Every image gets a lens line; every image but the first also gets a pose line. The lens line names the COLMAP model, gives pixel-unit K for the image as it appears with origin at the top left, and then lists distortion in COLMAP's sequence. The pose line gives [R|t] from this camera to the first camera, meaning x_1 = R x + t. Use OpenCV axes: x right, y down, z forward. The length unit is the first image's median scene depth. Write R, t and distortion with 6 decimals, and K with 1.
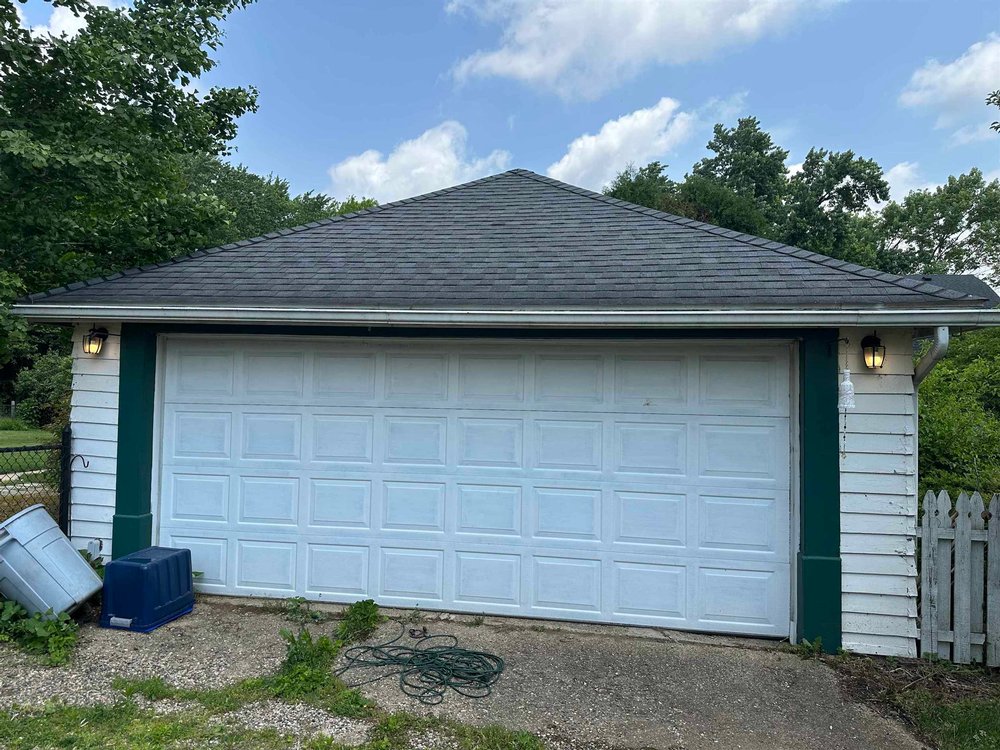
lens RADIAL K [[712.5, 0, 530.4], [0, 712.5, 374.7], [0, 0, 1]] dist [0.009837, 0.003968]
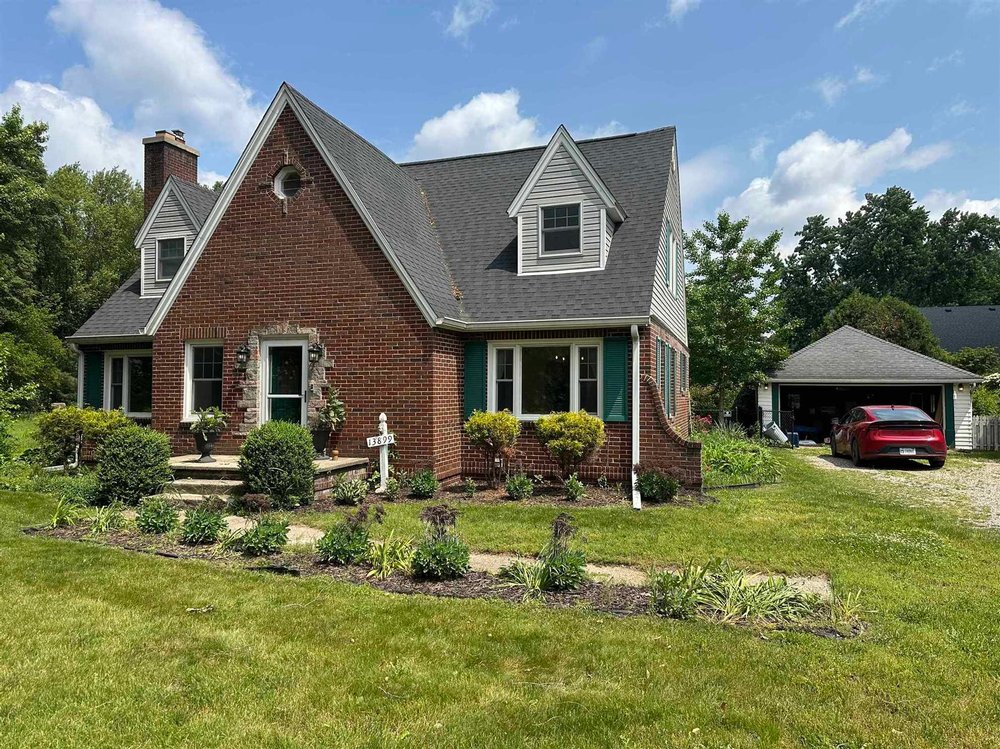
lens RADIAL K [[697.3, 0, 500.0], [0, 697.3, 374.5], [0, 0, 1]] dist [0.087437, -0.111665]
pose [[0.980867, -0.025178, -0.193042, -0.208380], [0.026890, 0.999619, 0.006254, -0.029051], [0.192811, -0.011325, 0.981171, -0.542888]]
